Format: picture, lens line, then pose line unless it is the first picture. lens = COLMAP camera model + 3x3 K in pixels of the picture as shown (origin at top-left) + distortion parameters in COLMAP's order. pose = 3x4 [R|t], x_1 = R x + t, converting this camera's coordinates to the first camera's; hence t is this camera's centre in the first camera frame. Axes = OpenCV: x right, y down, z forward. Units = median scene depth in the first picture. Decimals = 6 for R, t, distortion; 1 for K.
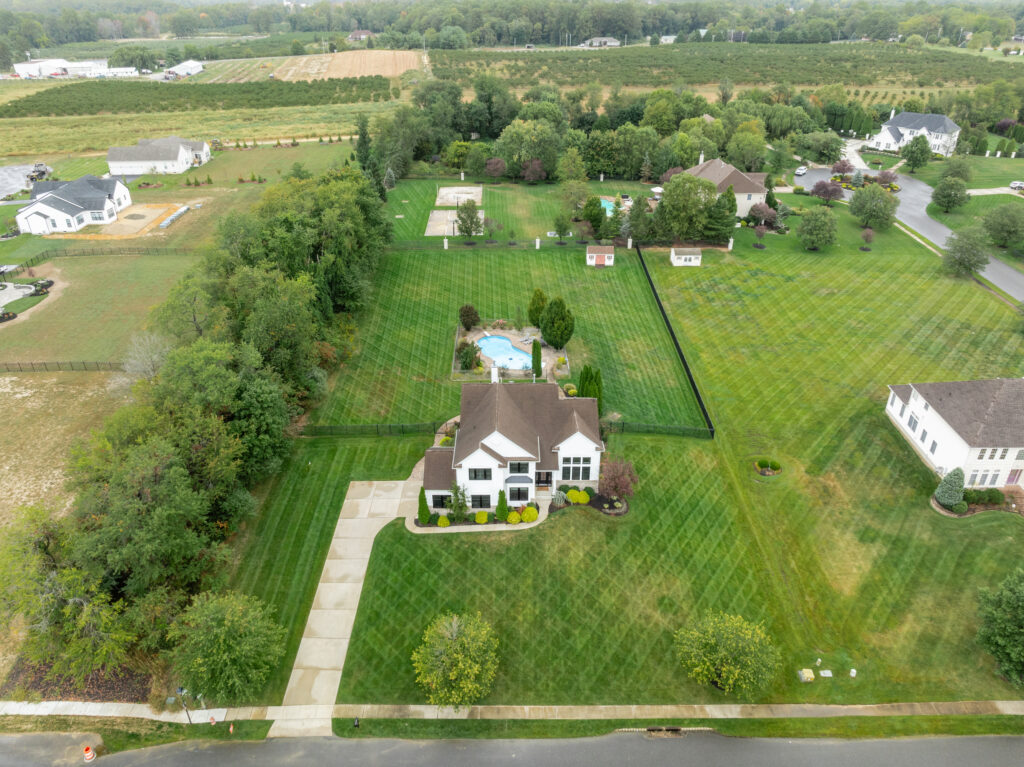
lens RADIAL K [[721.1, 0, 512.0], [0, 721.1, 383.5], [0, 0, 1]] dist [-0.037882, 0.000104]
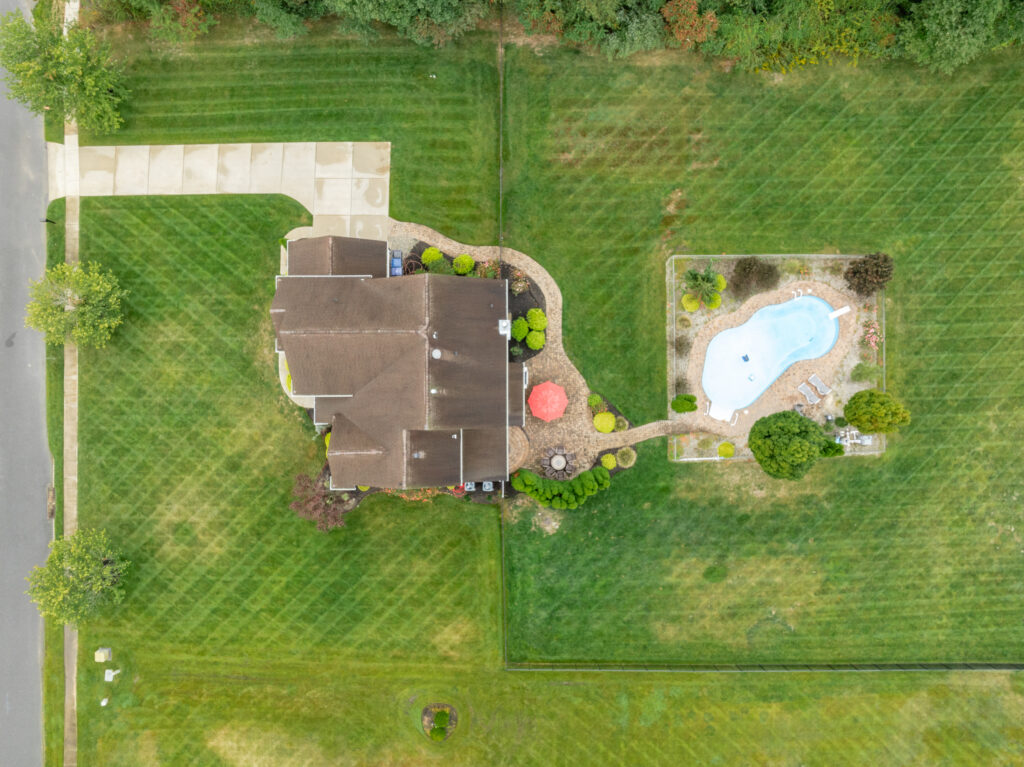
lens RADIAL K [[721.1, 0, 512.0], [0, 721.1, 383.5], [0, 0, 1]] dist [-0.037882, 0.000104]
pose [[0.001903, 0.999951, -0.009725, 0.031884], [-0.492665, 0.009400, 0.870168, -0.605020], [0.870217, 0.003135, 0.492659, 0.809445]]
